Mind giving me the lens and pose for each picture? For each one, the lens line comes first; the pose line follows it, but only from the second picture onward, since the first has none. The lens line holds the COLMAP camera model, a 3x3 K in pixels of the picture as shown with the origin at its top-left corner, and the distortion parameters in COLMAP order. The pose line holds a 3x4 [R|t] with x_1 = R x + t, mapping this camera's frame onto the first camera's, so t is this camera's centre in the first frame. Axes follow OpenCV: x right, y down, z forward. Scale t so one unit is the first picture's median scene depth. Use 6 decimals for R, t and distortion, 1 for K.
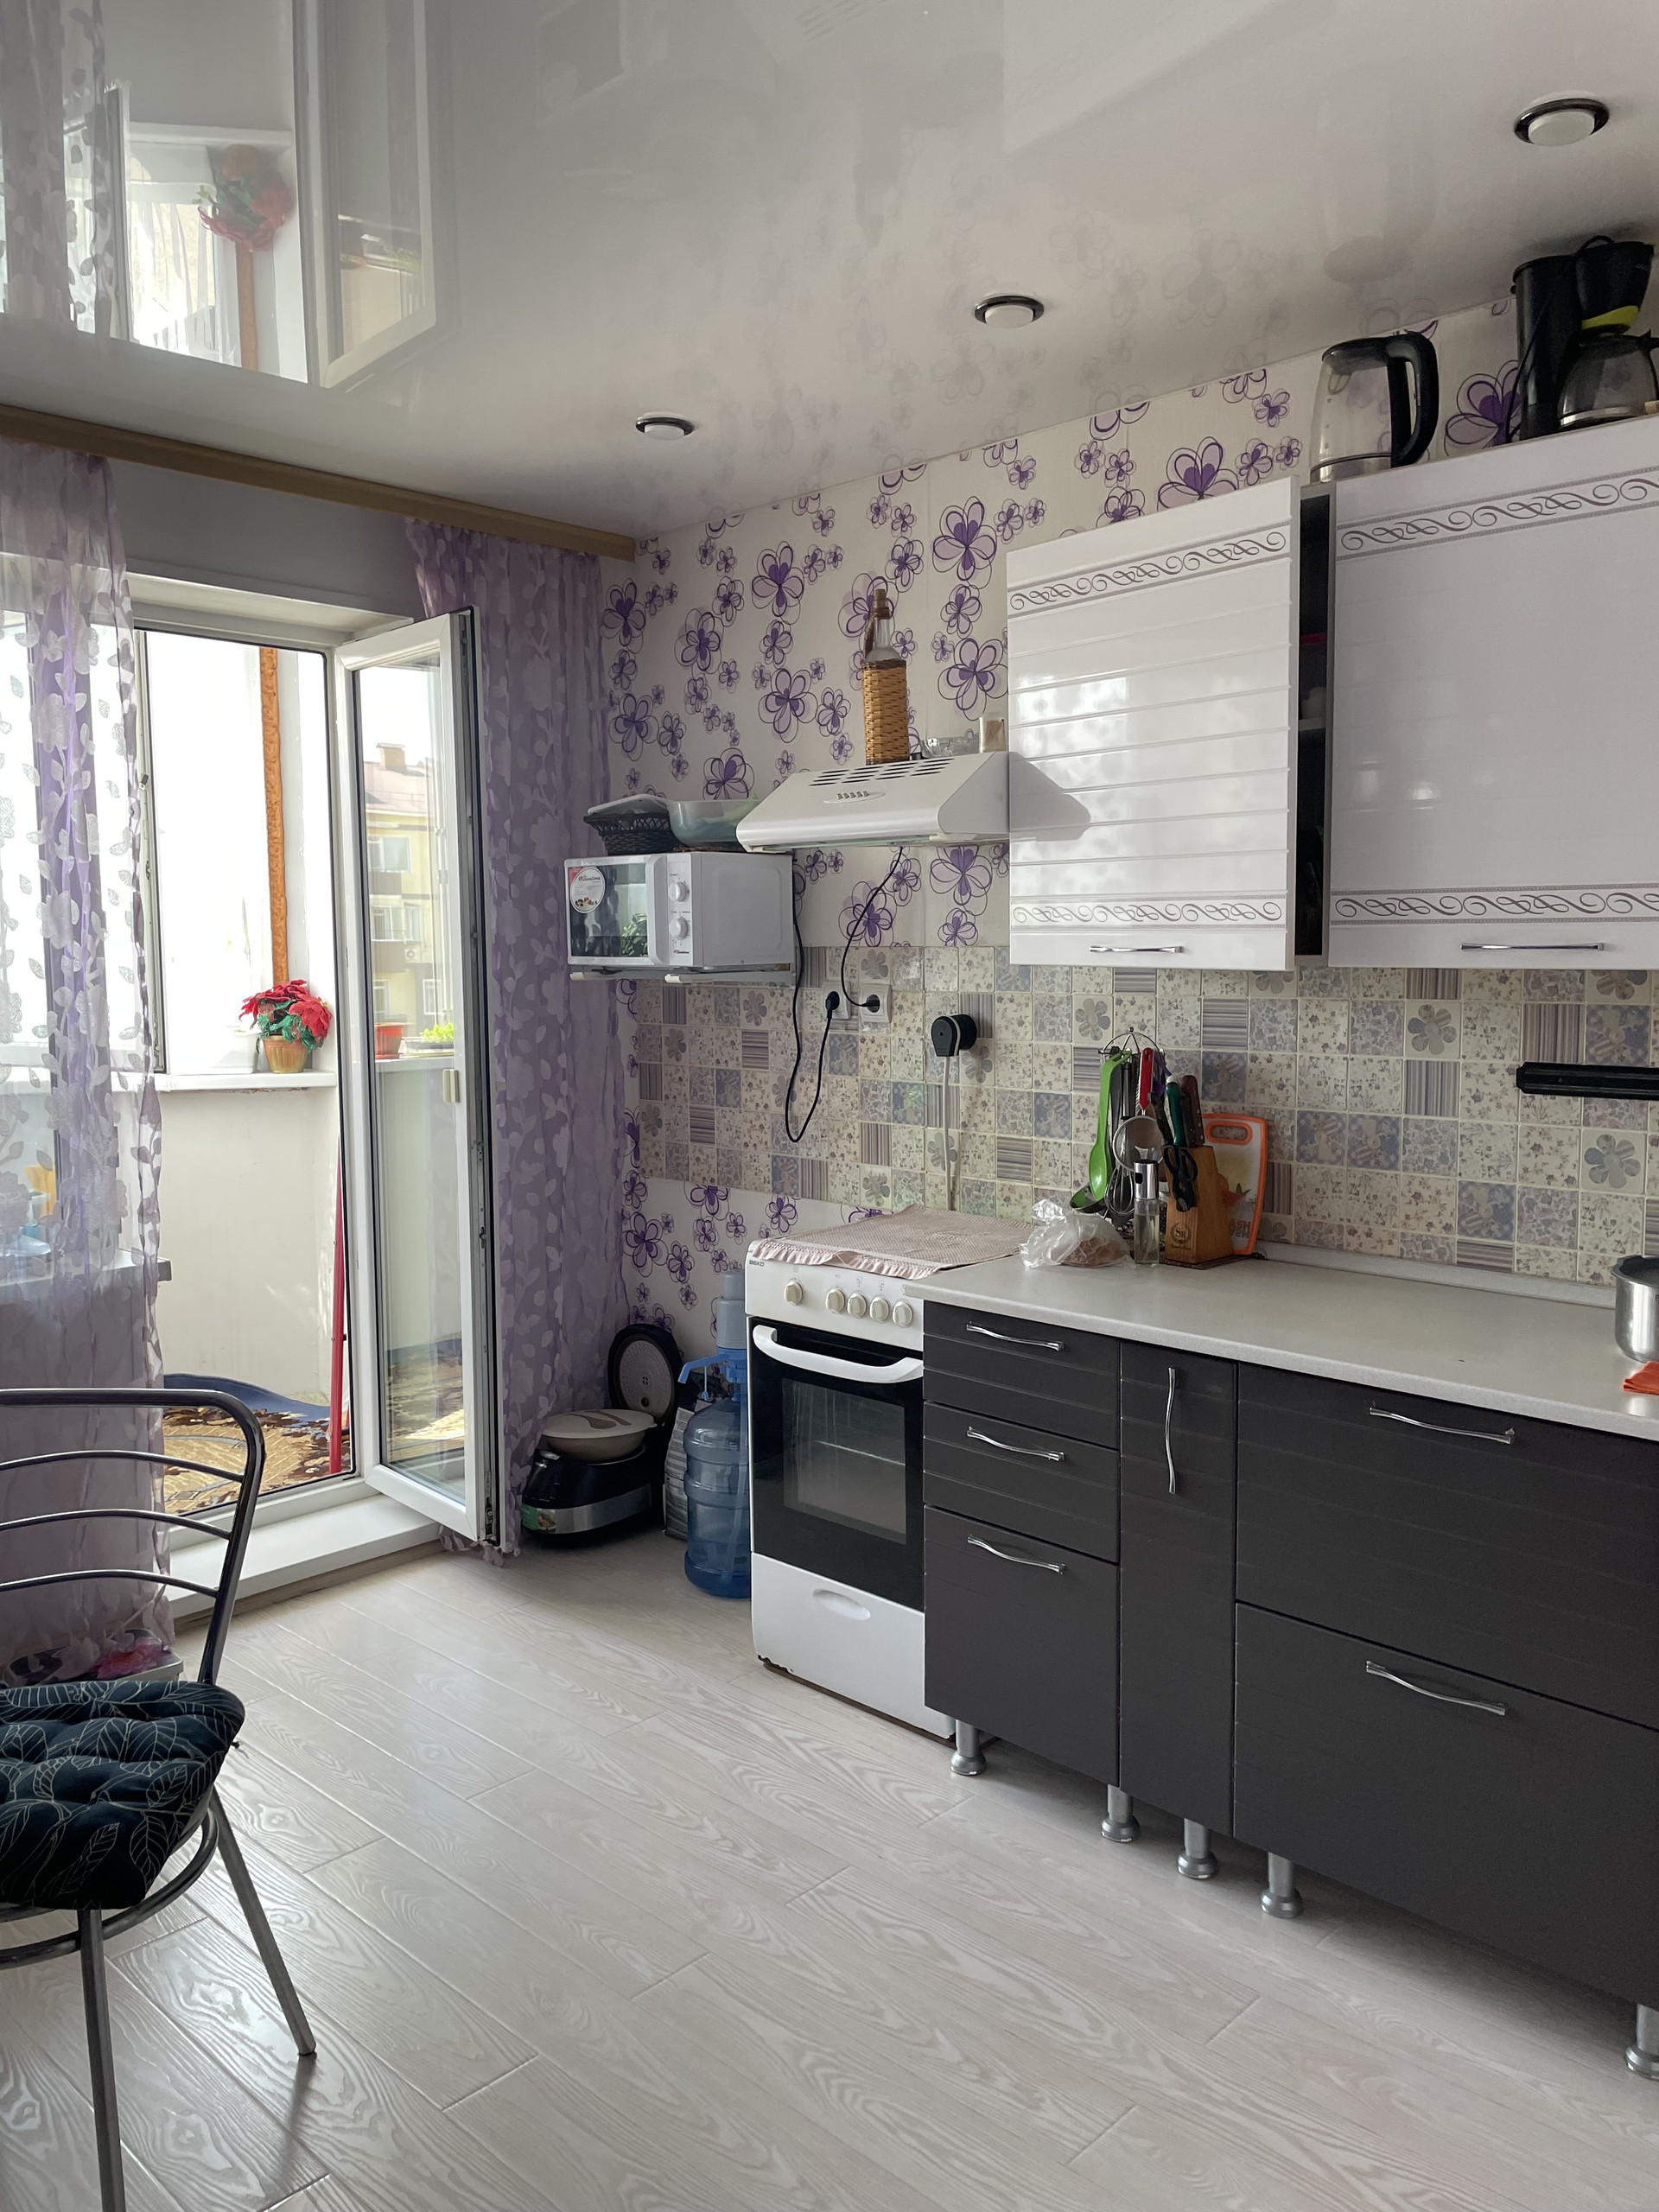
lens RADIAL K [[1674.3, 0, 829.5], [0, 1674.3, 1106.0], [0, 0, 1]] dist [0.094135, -0.128562]
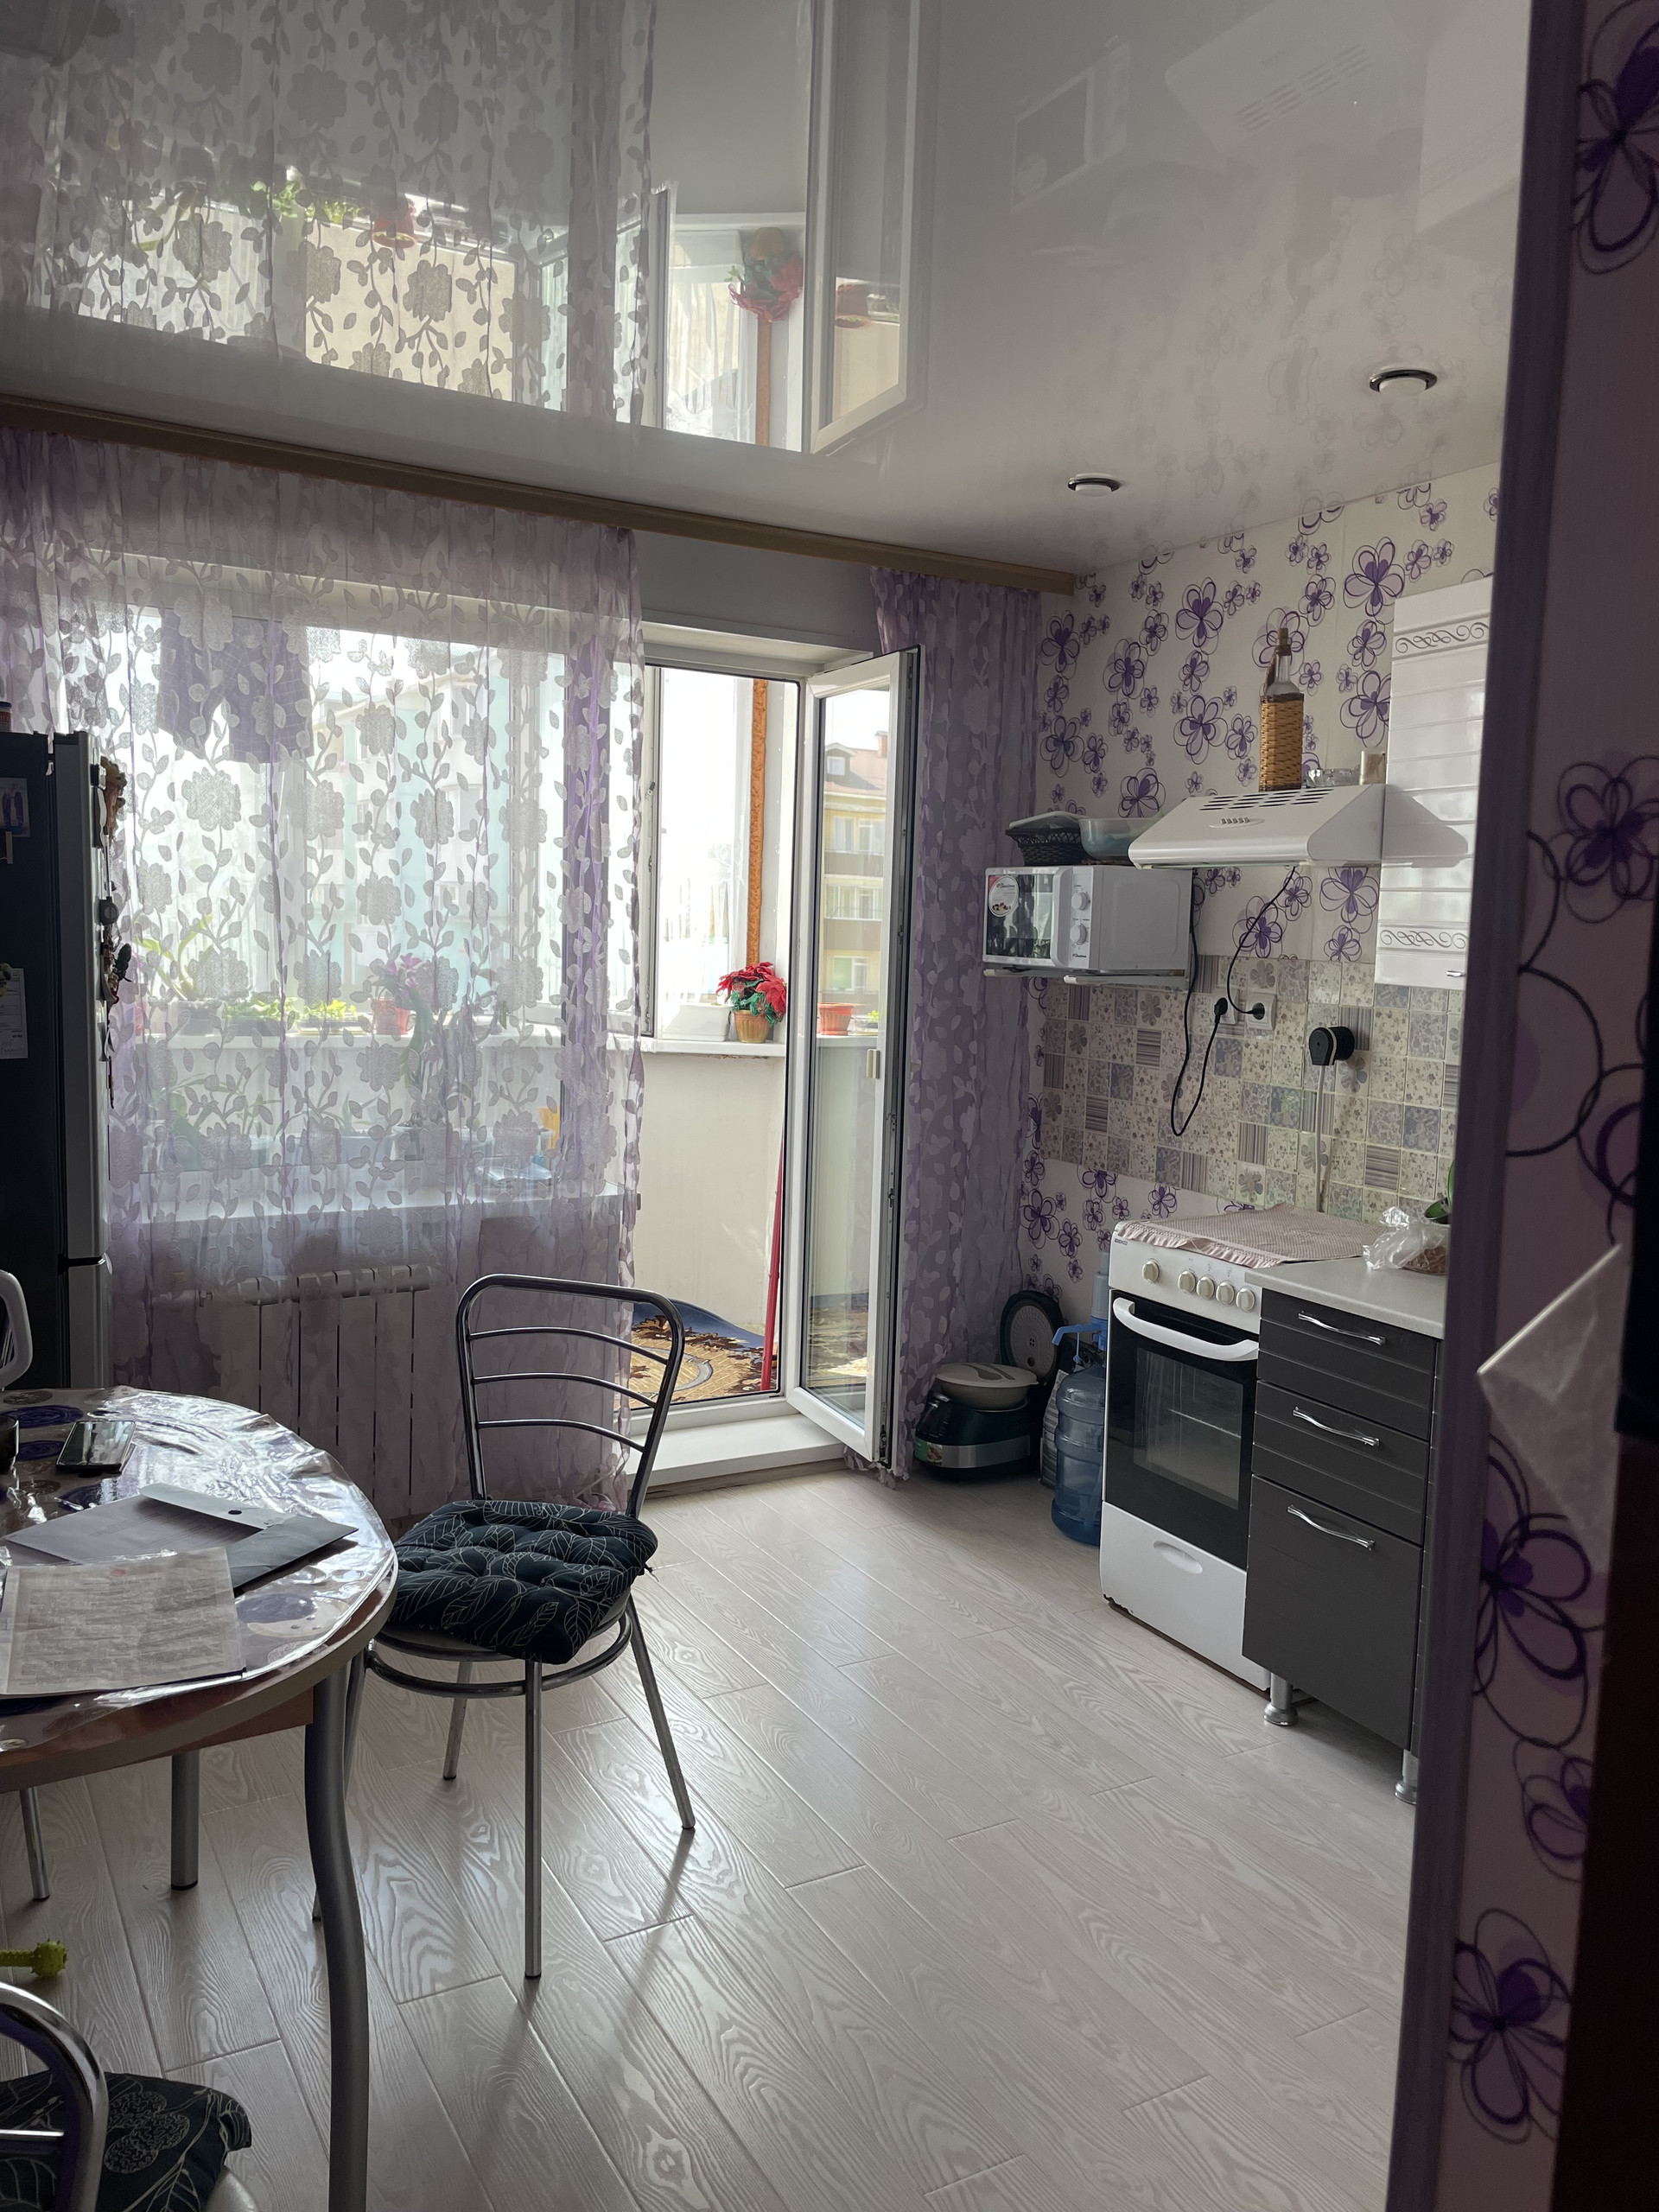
lens RADIAL K [[1657.2, 0, 793.4], [0, 1657.2, 1127.5], [0, 0, 1]] dist [0.111450, -0.215771]
pose [[0.953039, 0.074974, -0.293421, 0.060331], [-0.068113, 0.997113, 0.033549, -0.003057], [0.295090, -0.011987, 0.955394, -0.101024]]
